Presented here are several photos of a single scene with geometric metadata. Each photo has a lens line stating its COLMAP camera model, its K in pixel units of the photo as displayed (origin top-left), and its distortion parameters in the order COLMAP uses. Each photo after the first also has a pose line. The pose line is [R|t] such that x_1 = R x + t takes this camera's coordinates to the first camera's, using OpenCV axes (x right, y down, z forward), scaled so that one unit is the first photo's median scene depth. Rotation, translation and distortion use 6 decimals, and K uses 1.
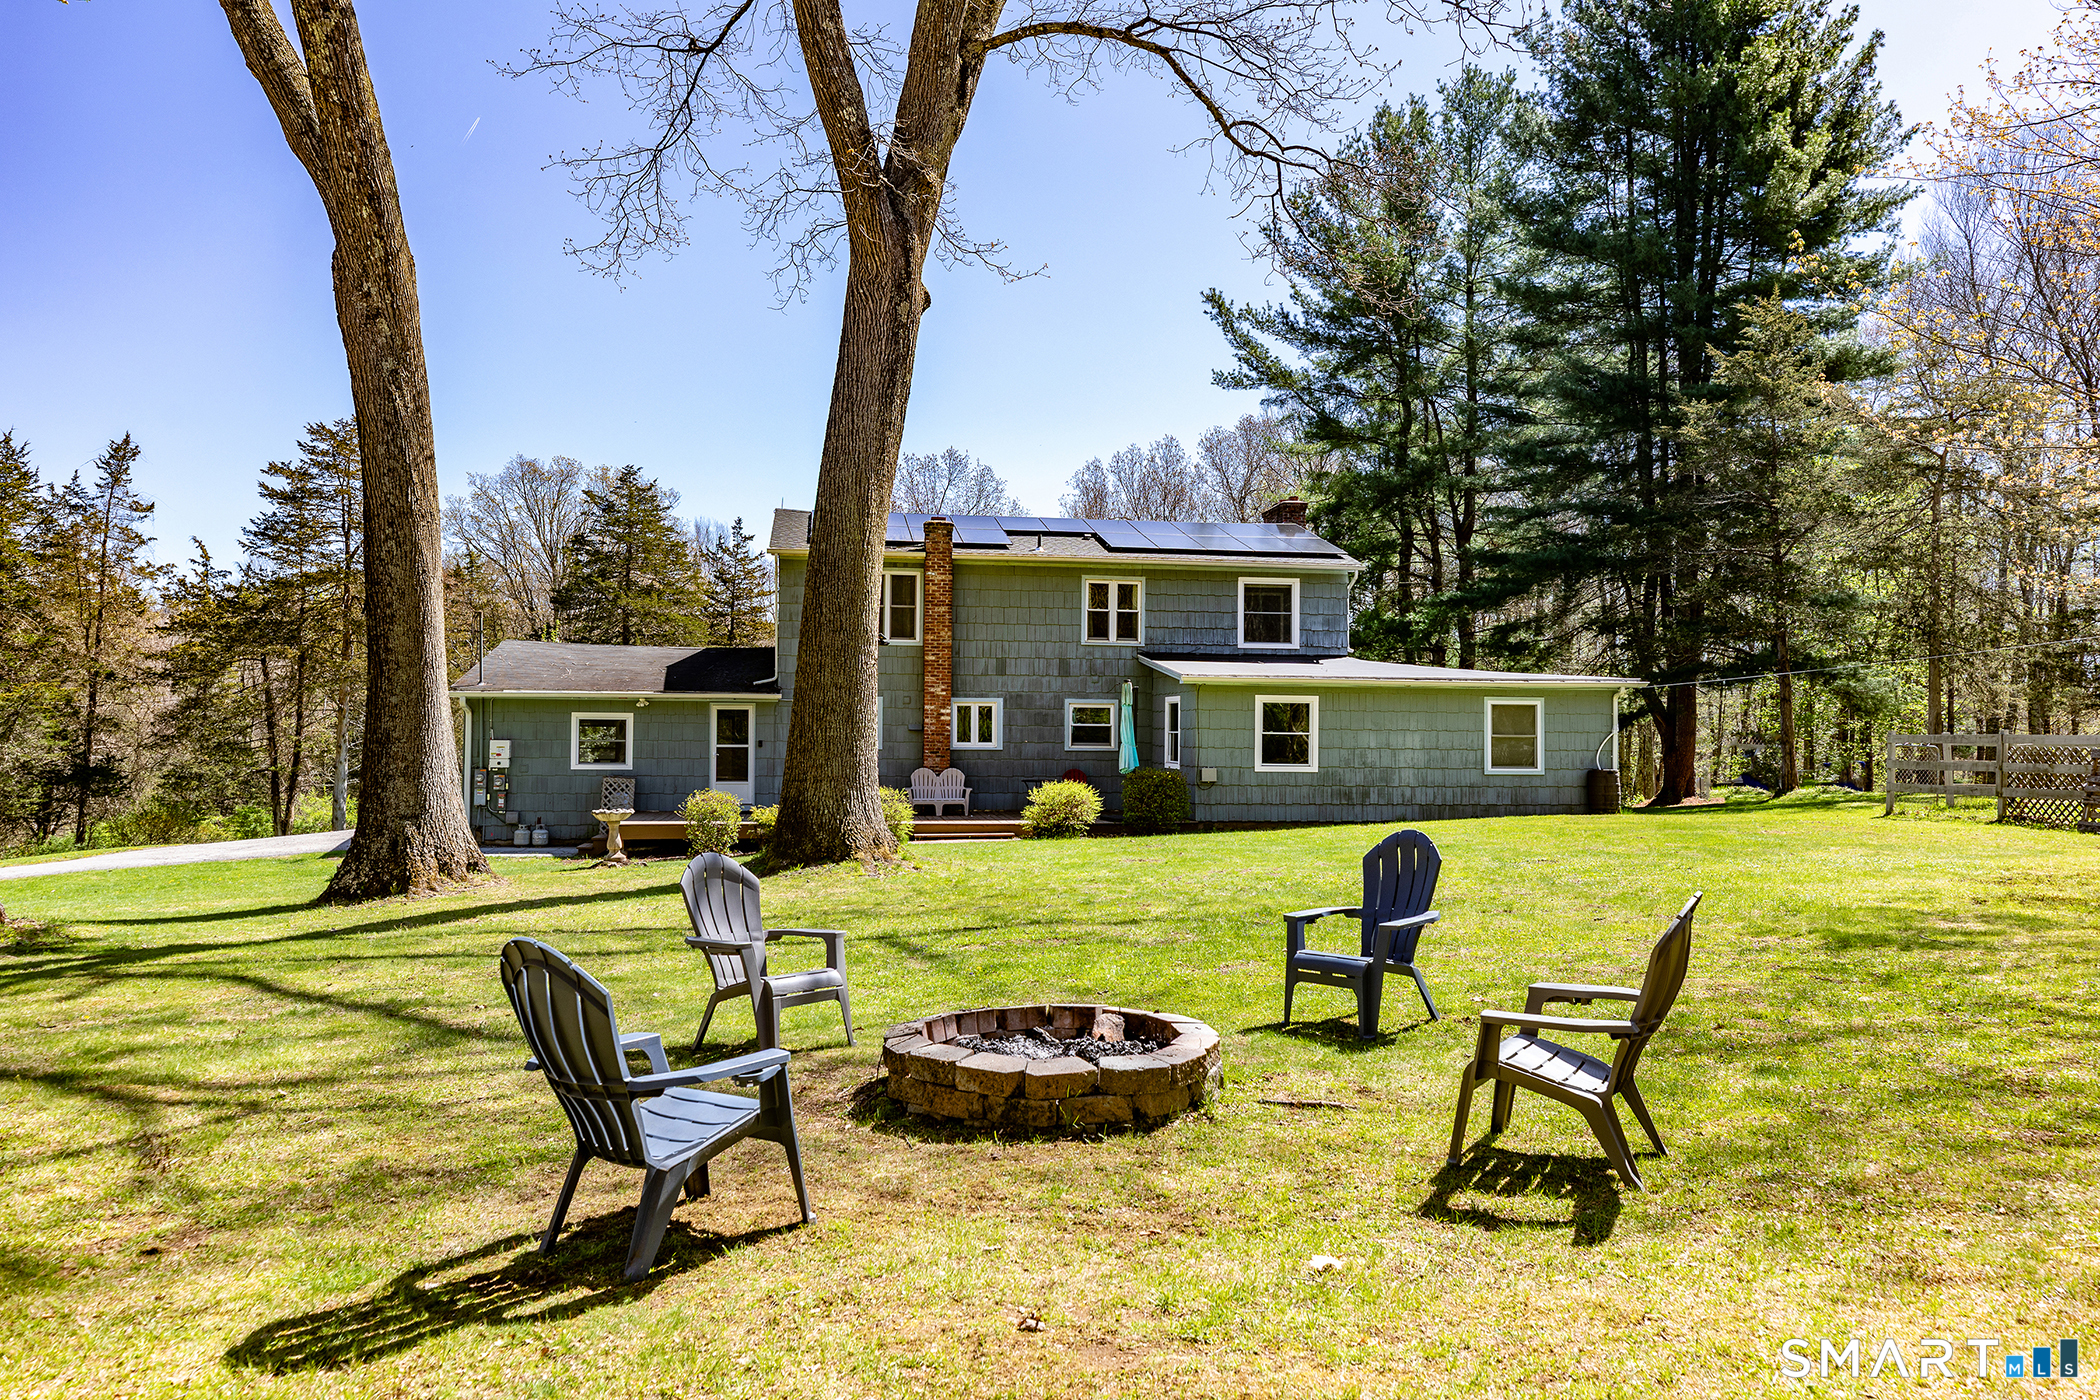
lens RADIAL K [[1437.0, 0, 1050.0], [0, 1437.0, 700.0], [0, 0, 1]] dist [0.003151, 0.000434]
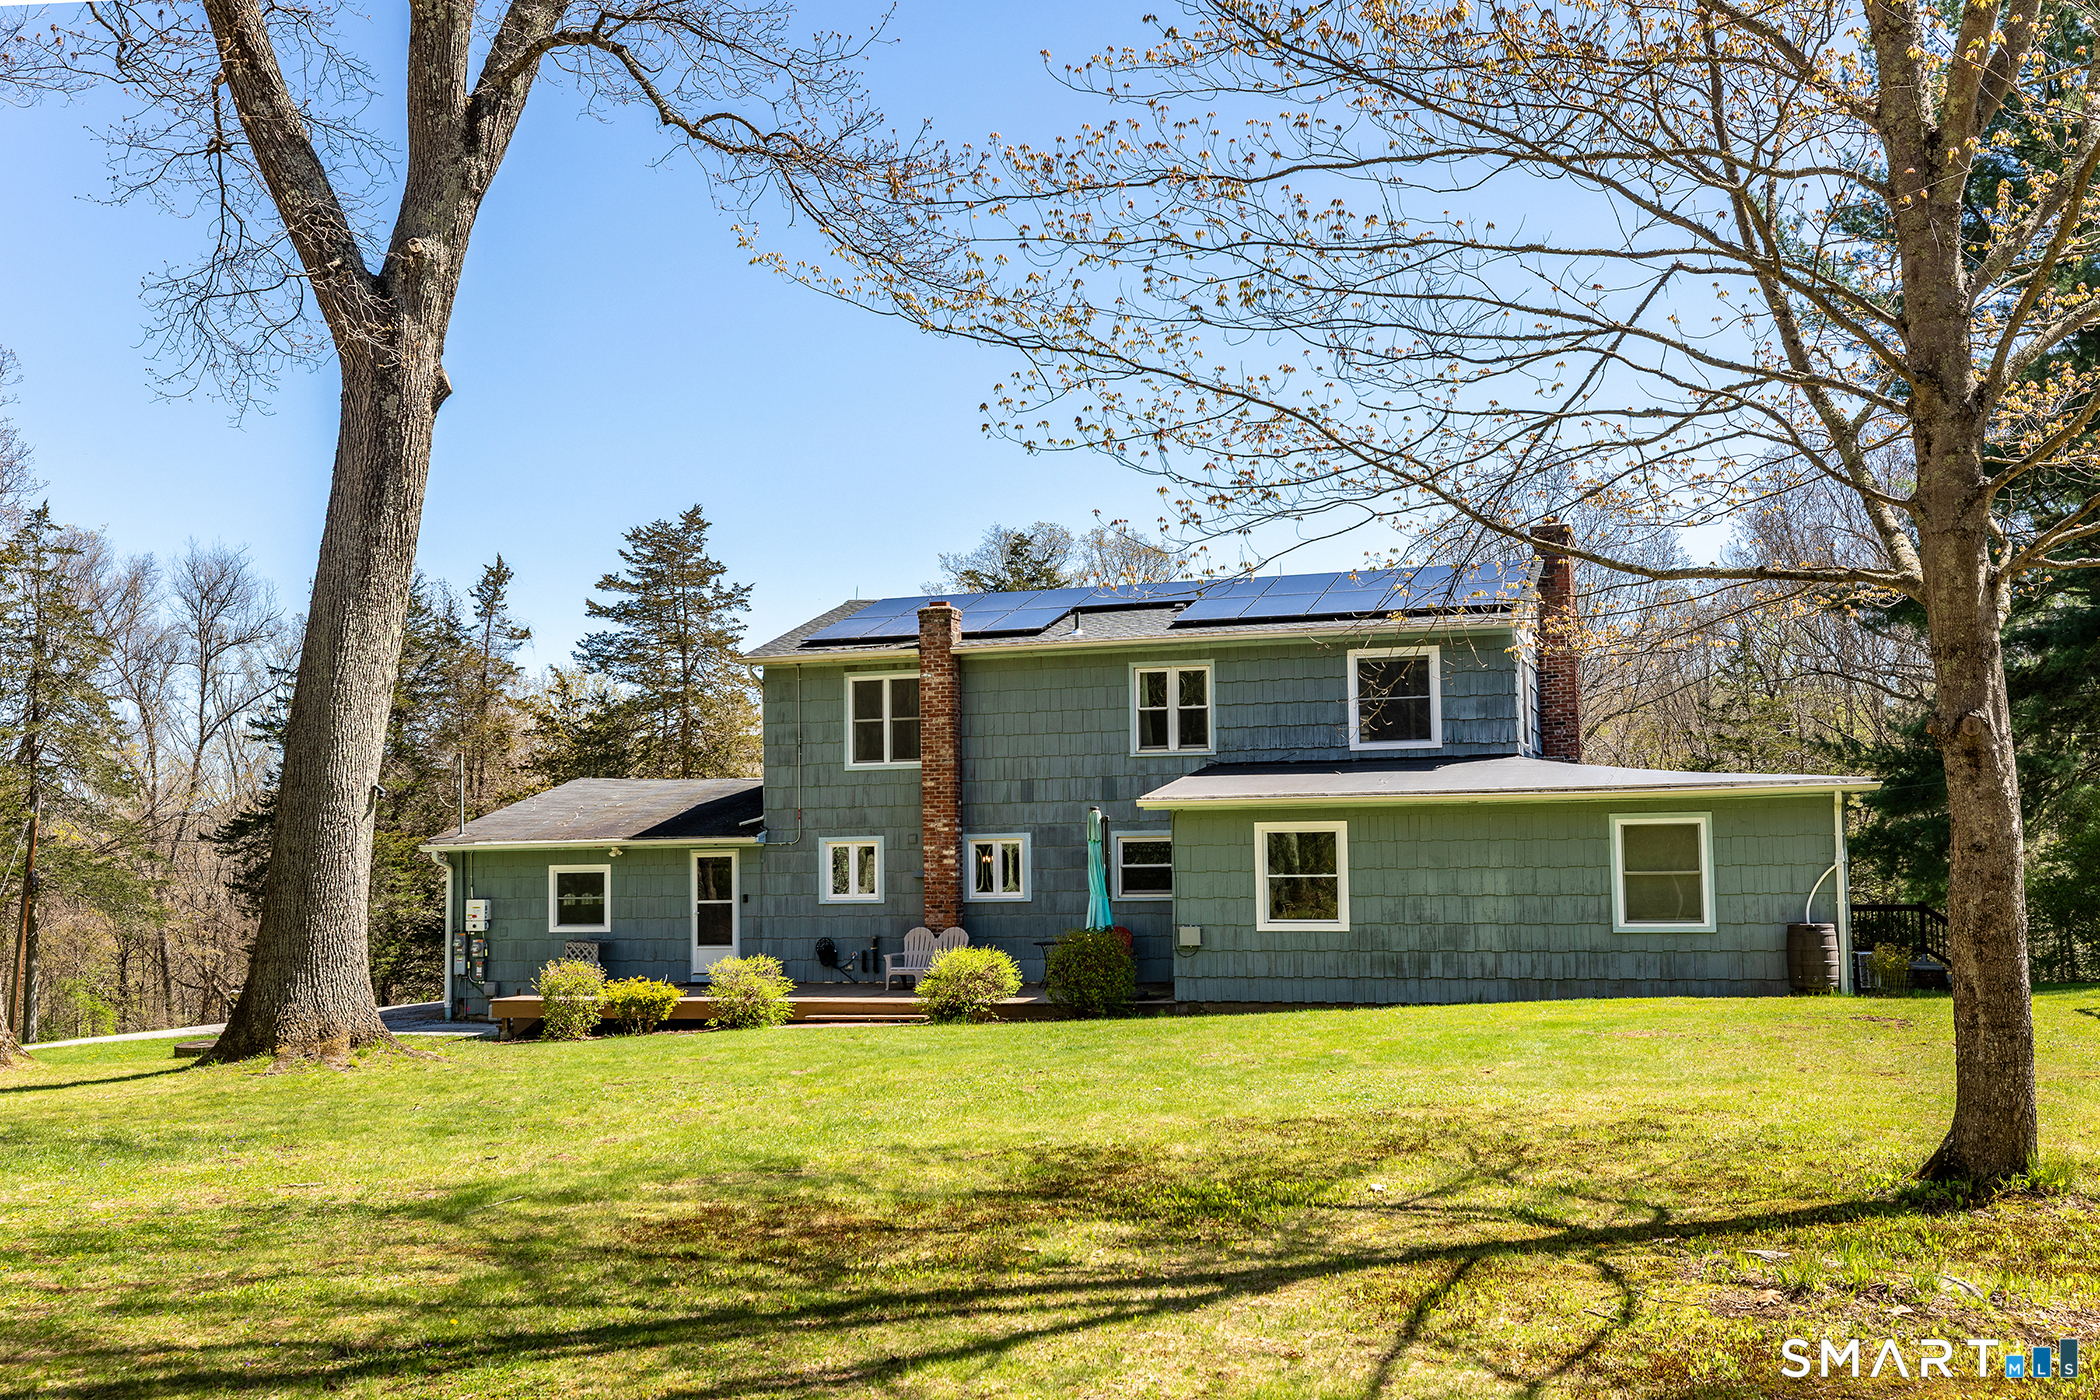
lens RADIAL K [[1969.6, 0, 1050.0], [0, 1969.6, 700.0], [0, 0, 1]] dist [0.003442, 0.001402]
pose [[0.895863, -0.057832, -0.440550, 0.450044], [0.033100, 0.997425, -0.063625, -0.004891], [0.443095, 0.042417, 0.895471, 0.077499]]
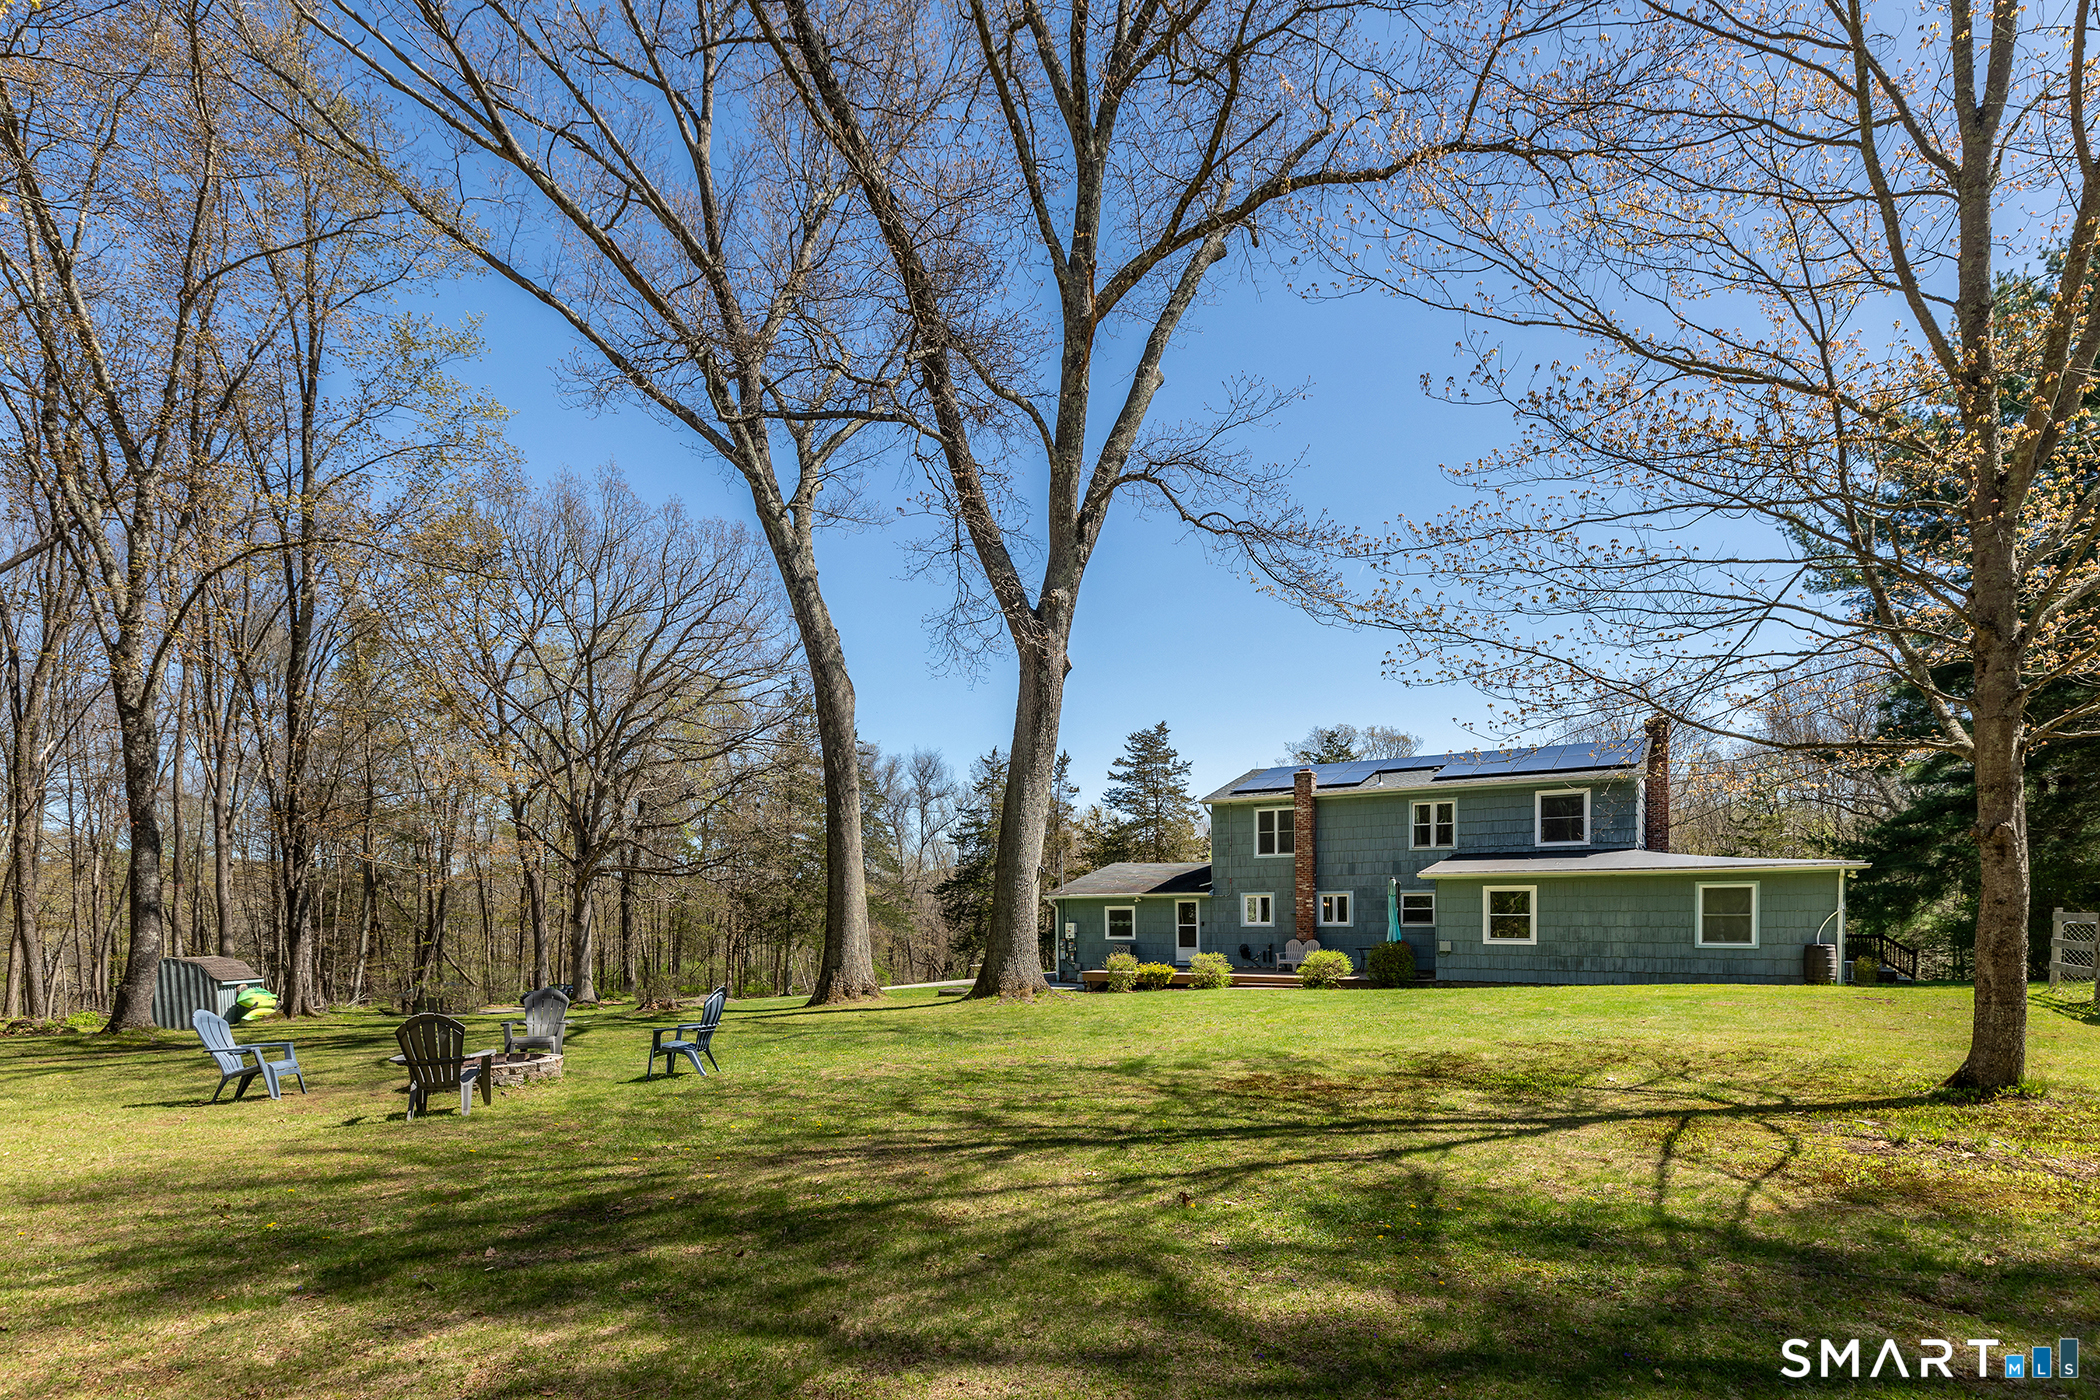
lens RADIAL K [[1020.6, 0, 1106.8], [0, 1020.6, 928.8], [0, 0, 1]] dist [-0.000198, -0.013017]
pose [[0.777660, -0.001288, -0.628683, 0.429219], [0.029222, 0.998991, 0.034100, -0.005644], [0.628005, -0.044889, 0.776914, 0.054513]]
